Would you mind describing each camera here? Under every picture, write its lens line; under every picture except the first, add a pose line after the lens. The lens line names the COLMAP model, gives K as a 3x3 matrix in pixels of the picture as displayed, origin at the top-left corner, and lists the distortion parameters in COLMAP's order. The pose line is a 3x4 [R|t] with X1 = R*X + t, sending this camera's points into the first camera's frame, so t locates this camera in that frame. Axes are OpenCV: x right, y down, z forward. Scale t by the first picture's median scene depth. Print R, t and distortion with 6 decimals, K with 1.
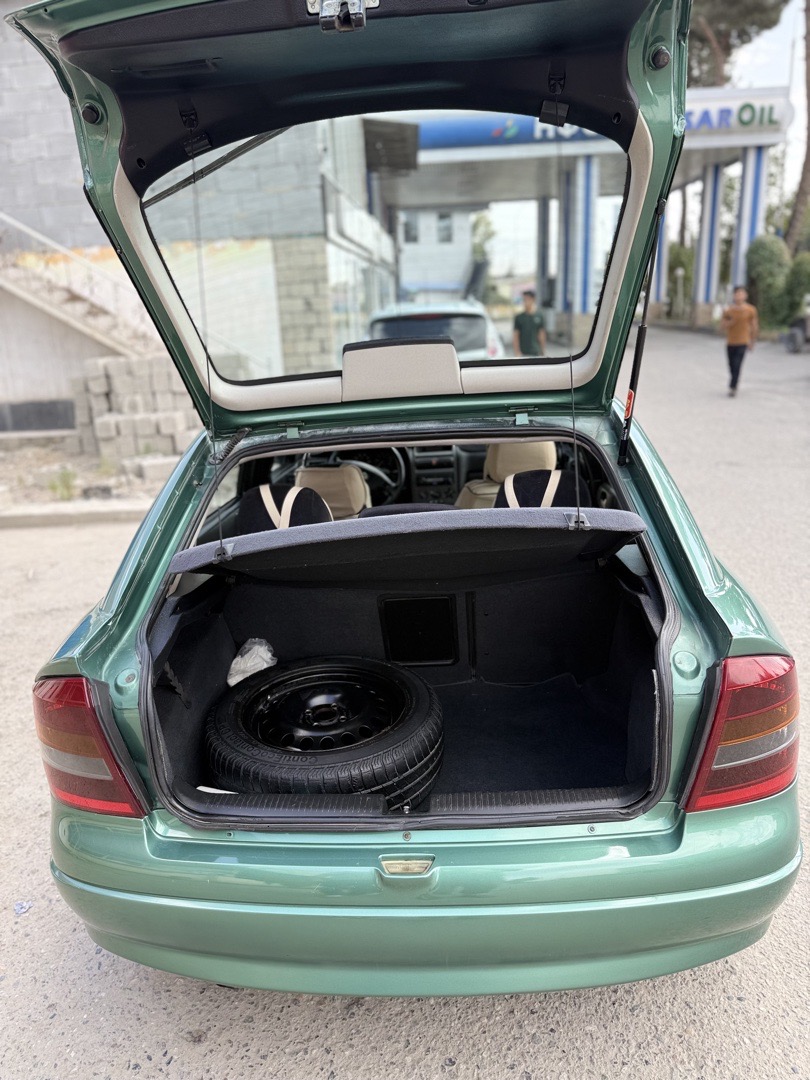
lens RADIAL K [[780.2, 0, 406.8], [0, 780.2, 546.7], [0, 0, 1]] dist [0.014676, -0.033852]
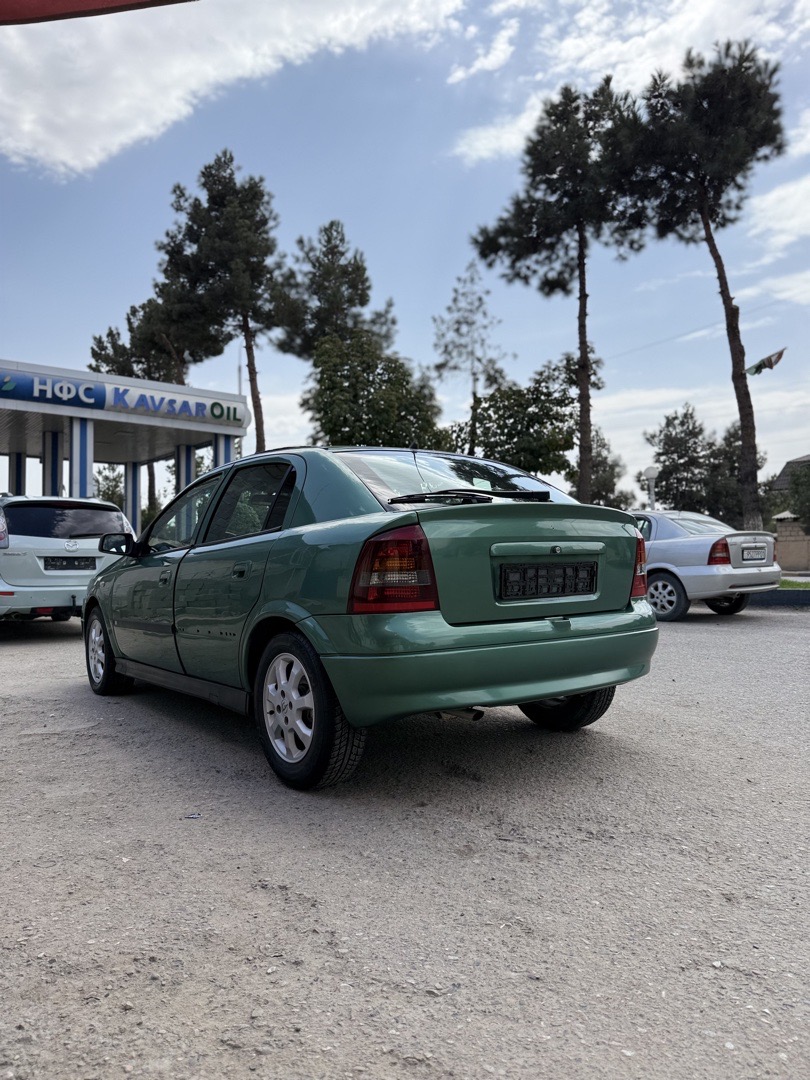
lens RADIAL K [[766.1, 0, 408.0], [0, 766.1, 542.1], [0, 0, 1]] dist [0.084846, -0.156634]
pose [[0.761481, 0.064824, 0.644937, -0.142247], [0.160000, 0.945399, -0.283937, 0.060771], [-0.628129, 0.319403, 0.709532, -0.014841]]
